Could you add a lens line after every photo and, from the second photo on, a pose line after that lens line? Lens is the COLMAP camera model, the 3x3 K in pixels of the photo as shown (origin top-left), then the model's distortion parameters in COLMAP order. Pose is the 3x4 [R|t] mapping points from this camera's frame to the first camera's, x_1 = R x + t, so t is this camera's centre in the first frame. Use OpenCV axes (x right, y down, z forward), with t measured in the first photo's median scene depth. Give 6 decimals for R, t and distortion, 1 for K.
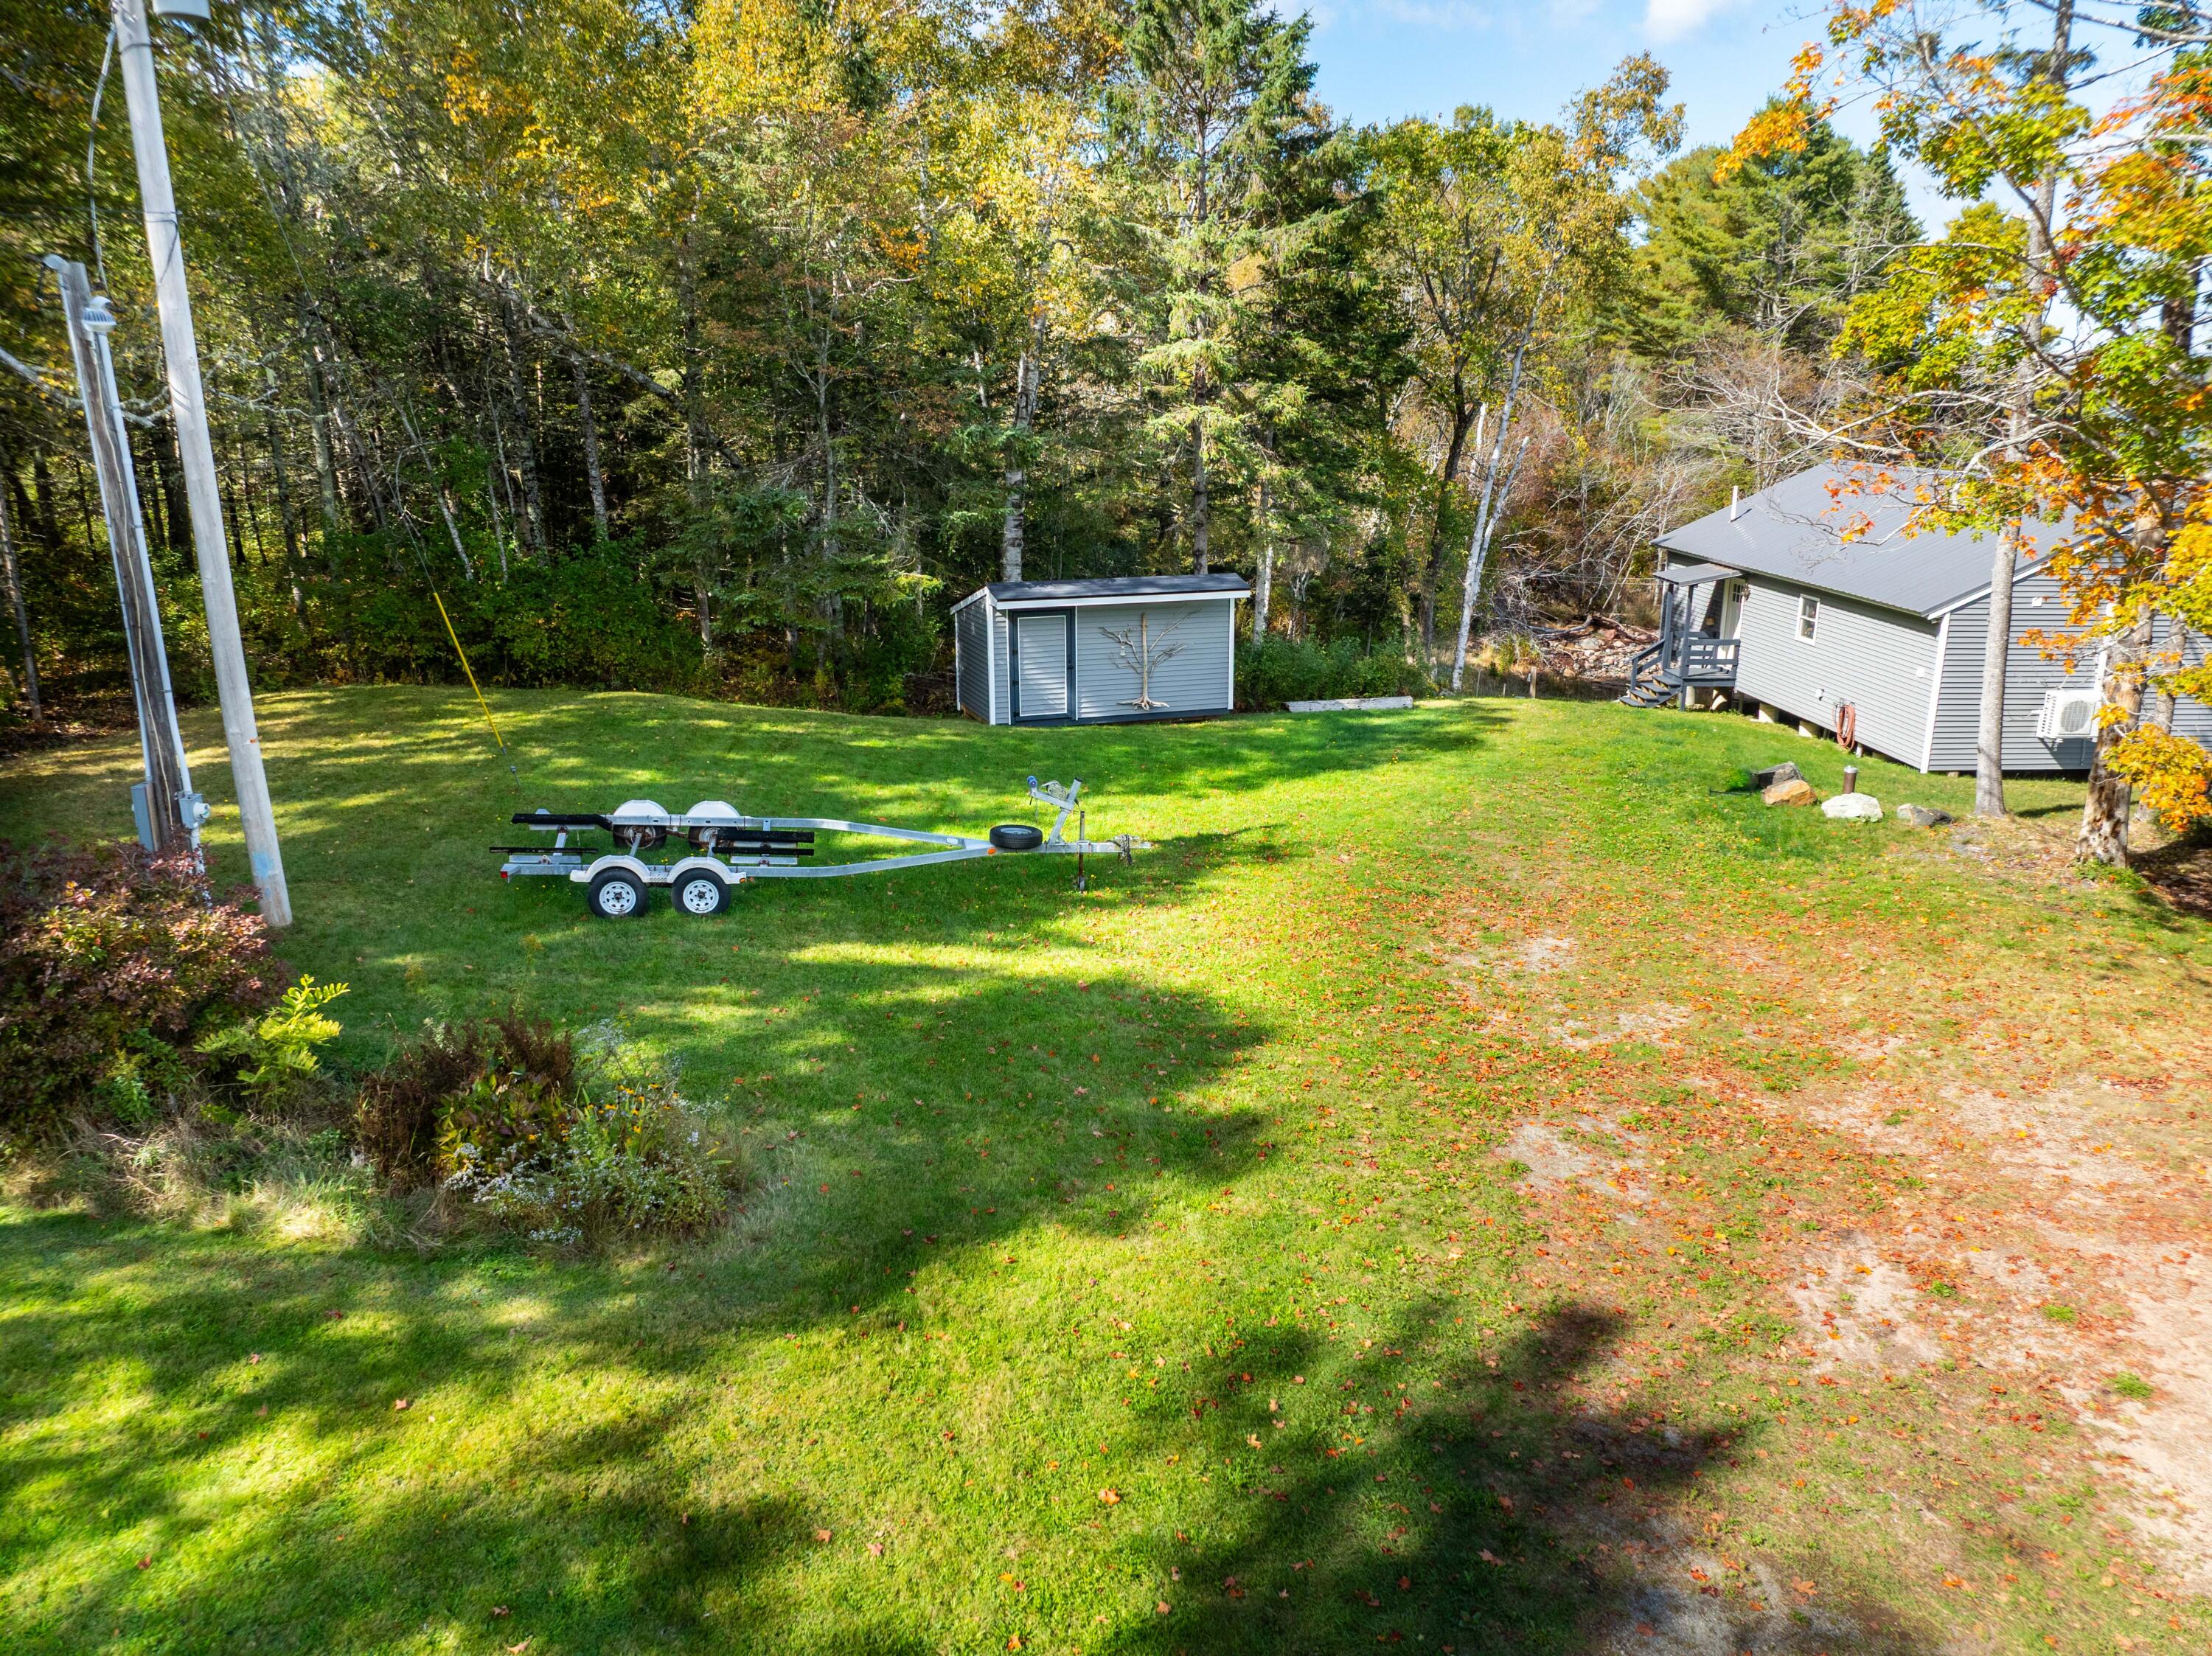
lens RADIAL K [[1558.7, 0, 1106.0], [0, 1558.7, 828.0], [0, 0, 1]] dist [-0.019138, -0.029838]
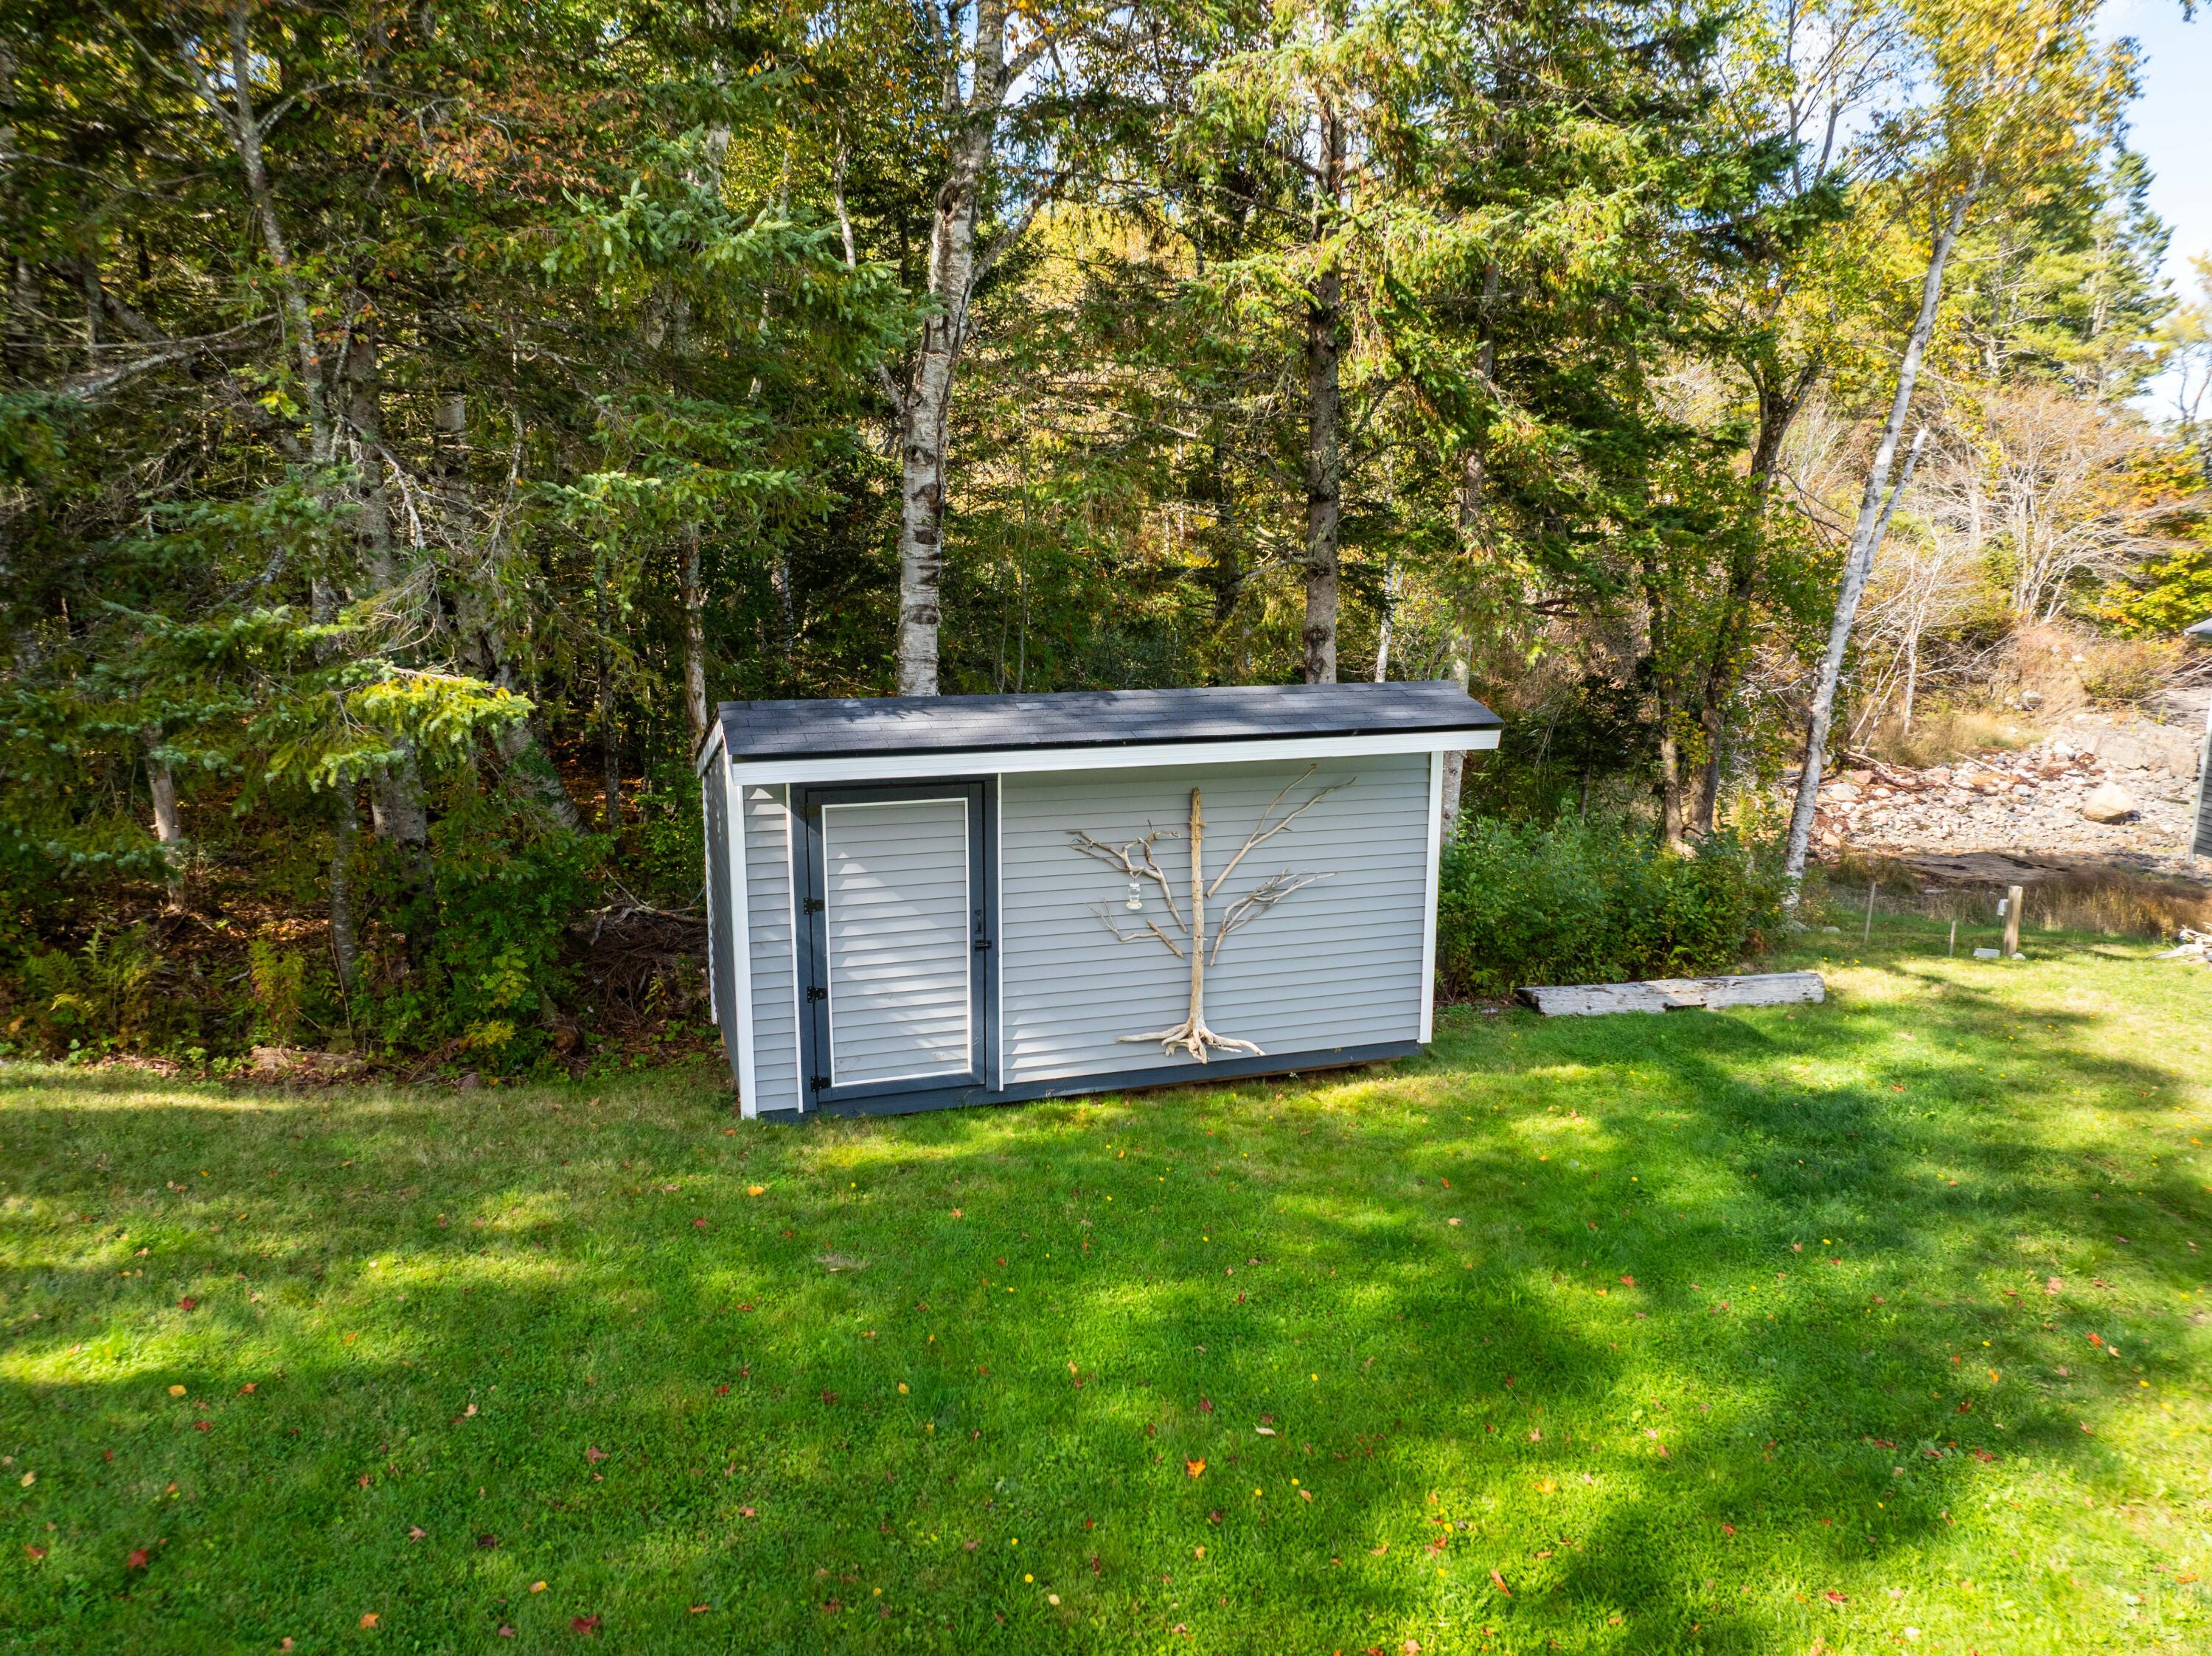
lens RADIAL K [[1541.4, 0, 1106.0], [0, 1541.4, 828.0], [0, 0, 1]] dist [-0.006462, -0.001782]
pose [[0.999664, 0.012688, -0.022590, 0.010076], [-0.014203, 0.997569, -0.068218, -0.088570], [0.021670, 0.068516, 0.997415, 0.547728]]
